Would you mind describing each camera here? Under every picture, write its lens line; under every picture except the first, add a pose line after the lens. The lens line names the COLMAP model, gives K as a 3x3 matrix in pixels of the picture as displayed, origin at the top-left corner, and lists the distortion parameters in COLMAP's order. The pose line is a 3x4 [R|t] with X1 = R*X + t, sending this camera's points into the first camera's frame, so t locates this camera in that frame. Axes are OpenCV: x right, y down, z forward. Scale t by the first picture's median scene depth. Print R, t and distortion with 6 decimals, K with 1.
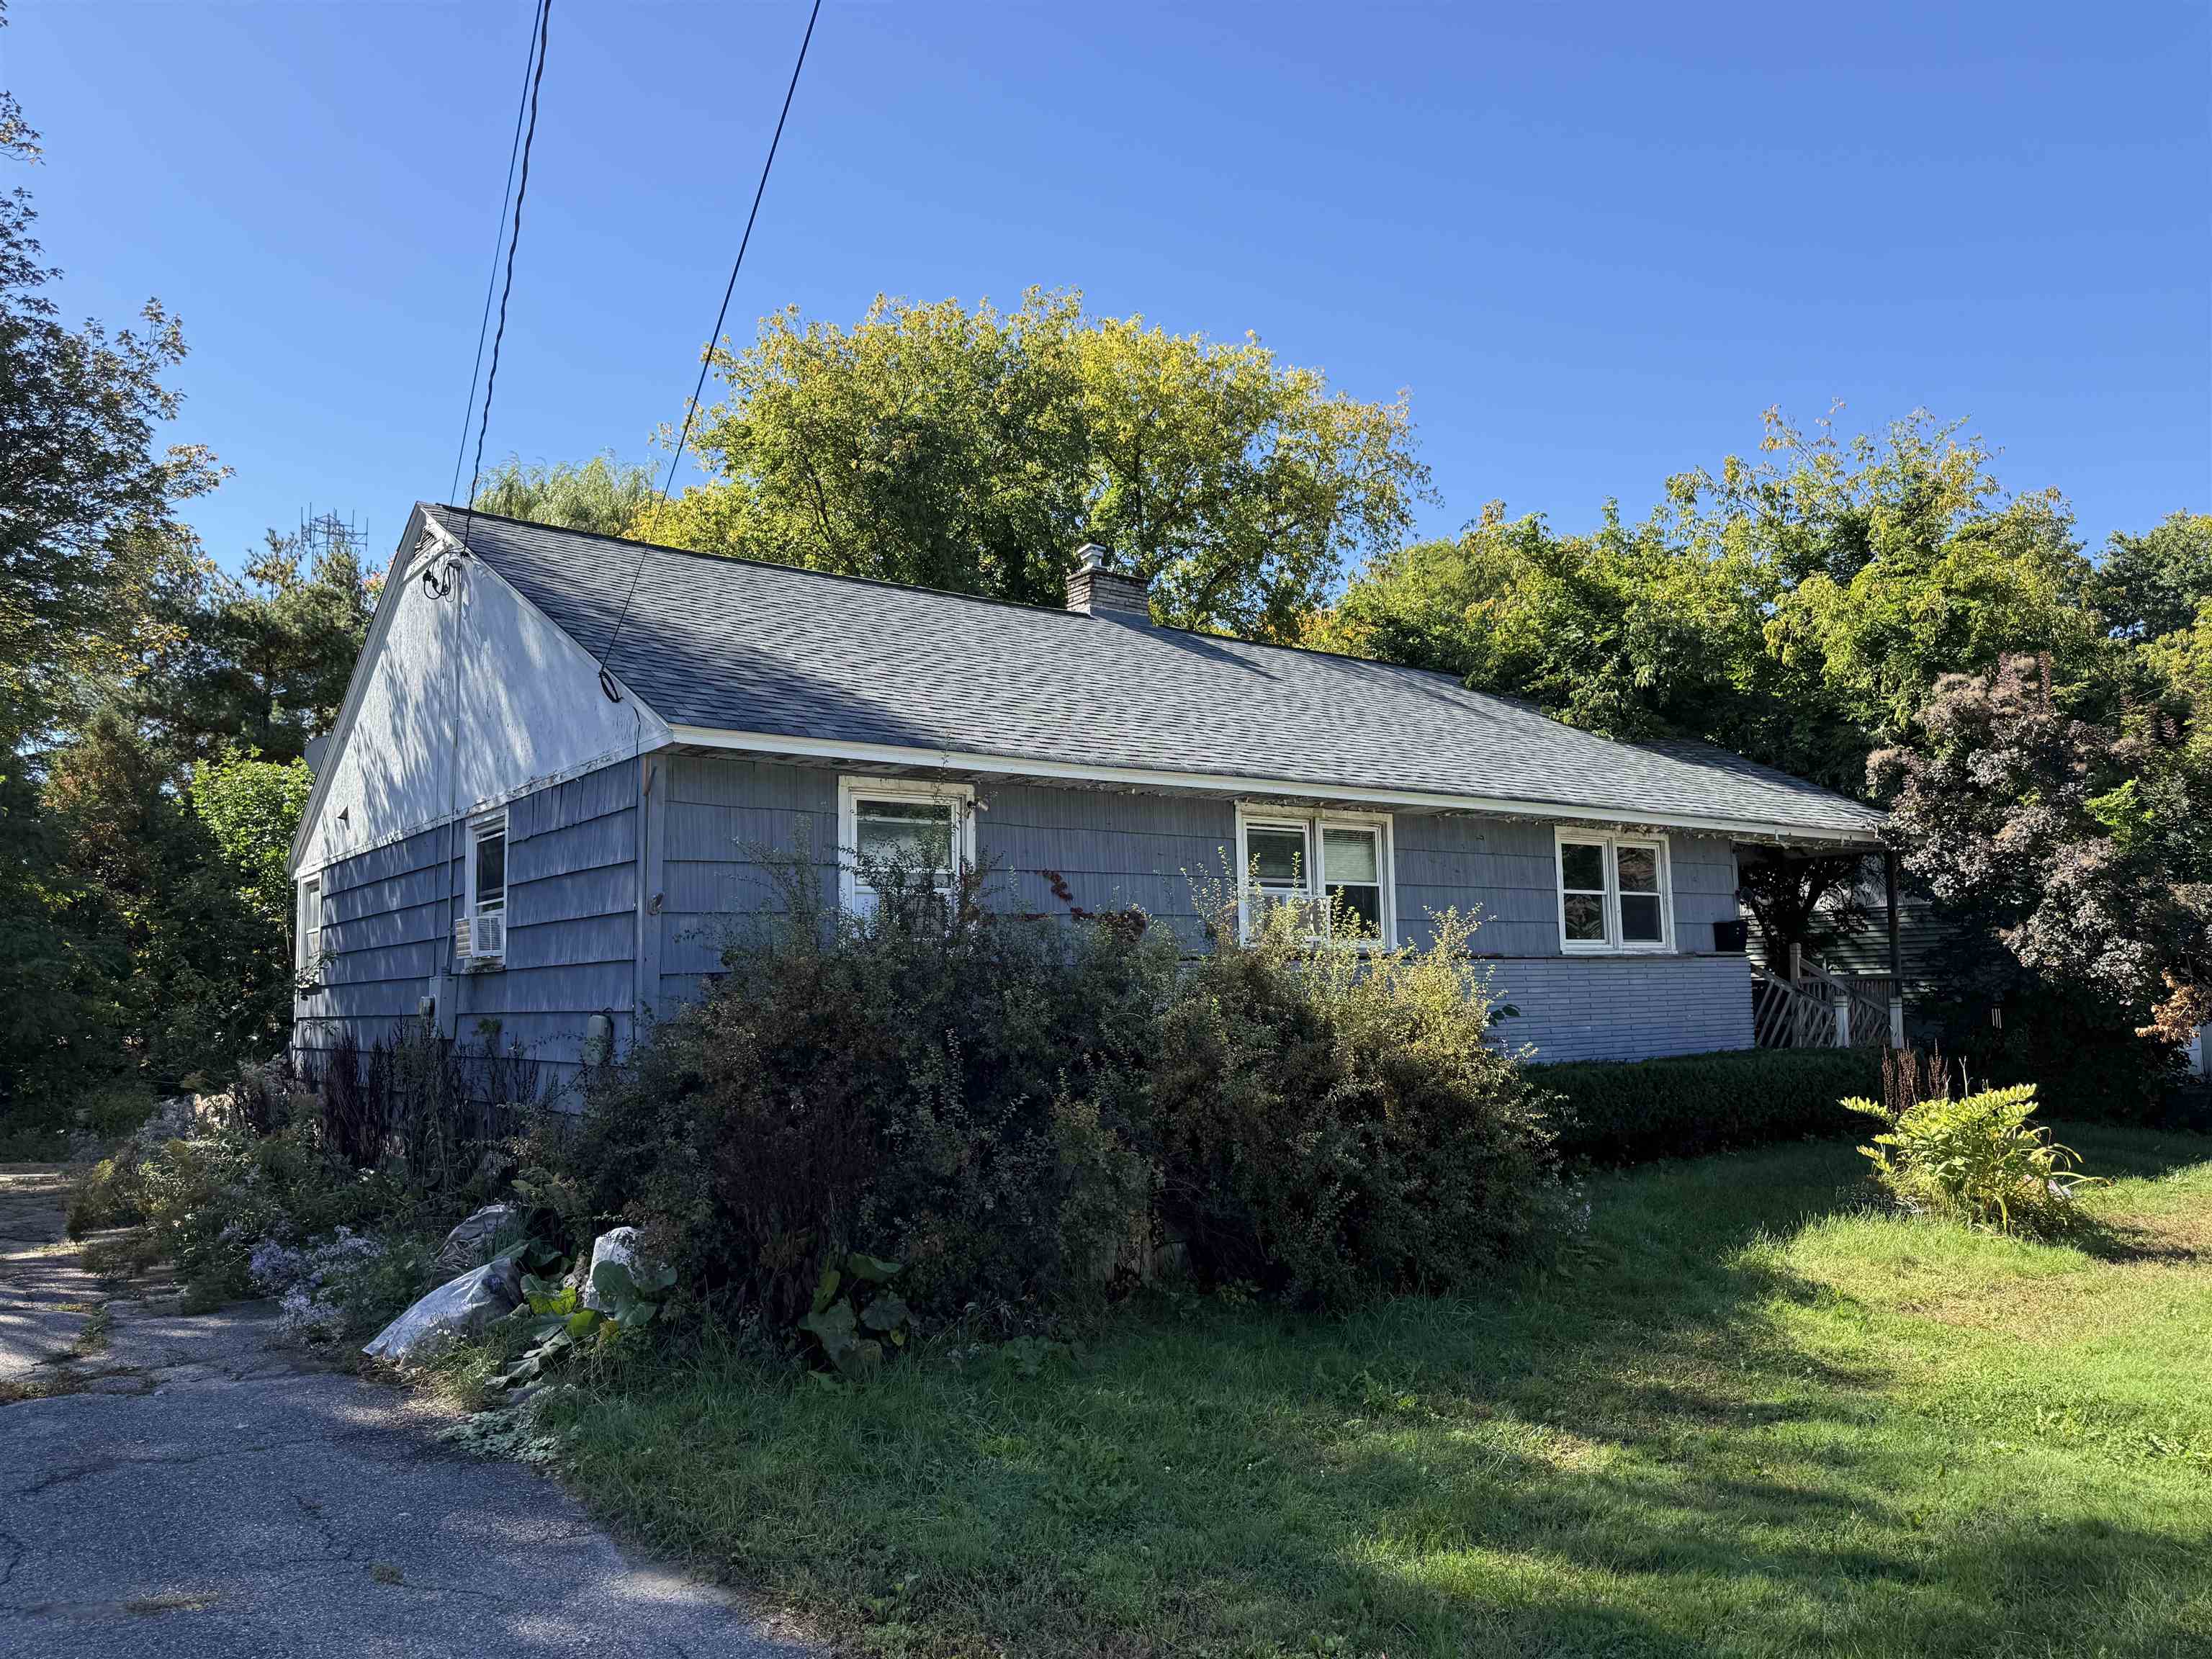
lens RADIAL K [[1536.1, 0, 1101.7], [0, 1536.1, 864.8], [0, 0, 1]] dist [0.069967, -0.080684]
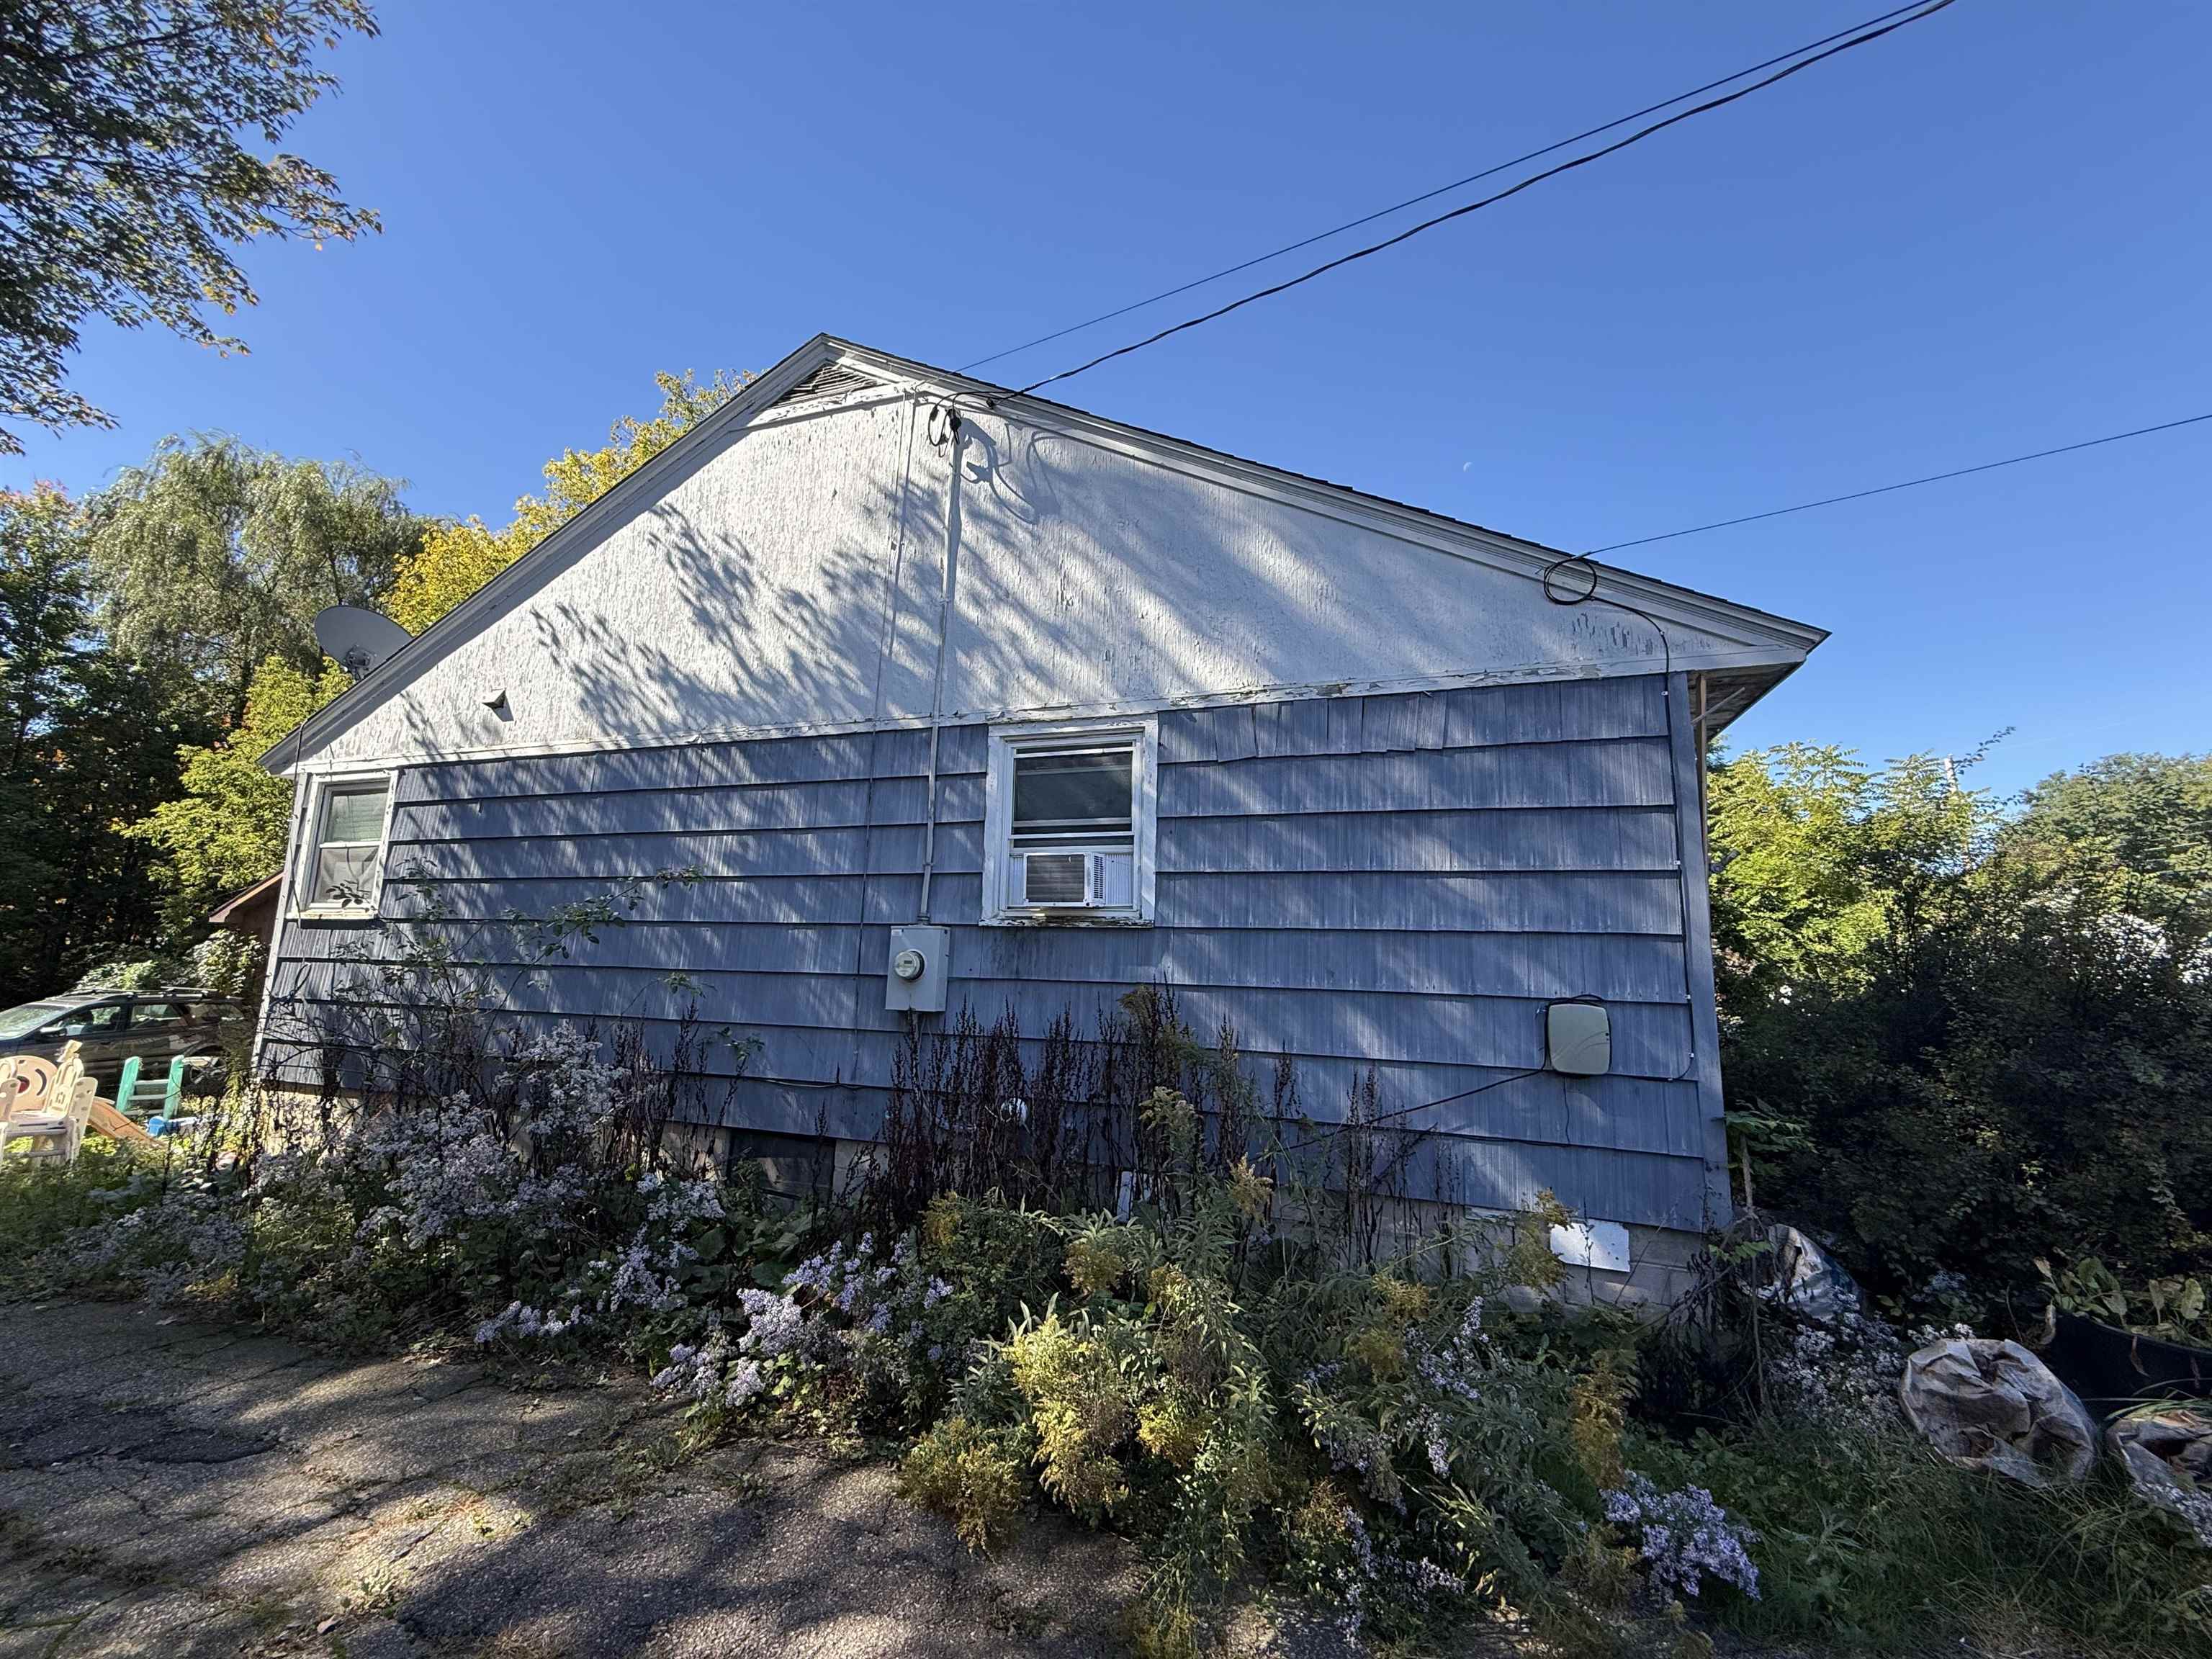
lens RADIAL K [[923.7, 0, 1106.0], [0, 923.7, 829.5], [0, 0, 1]] dist [0.000260, 0.000274]
pose [[0.850976, 0.127384, 0.509523, -0.463578], [-0.092086, 0.991301, -0.094034, 0.046667], [-0.517069, 0.033101, 0.855303, 0.459399]]
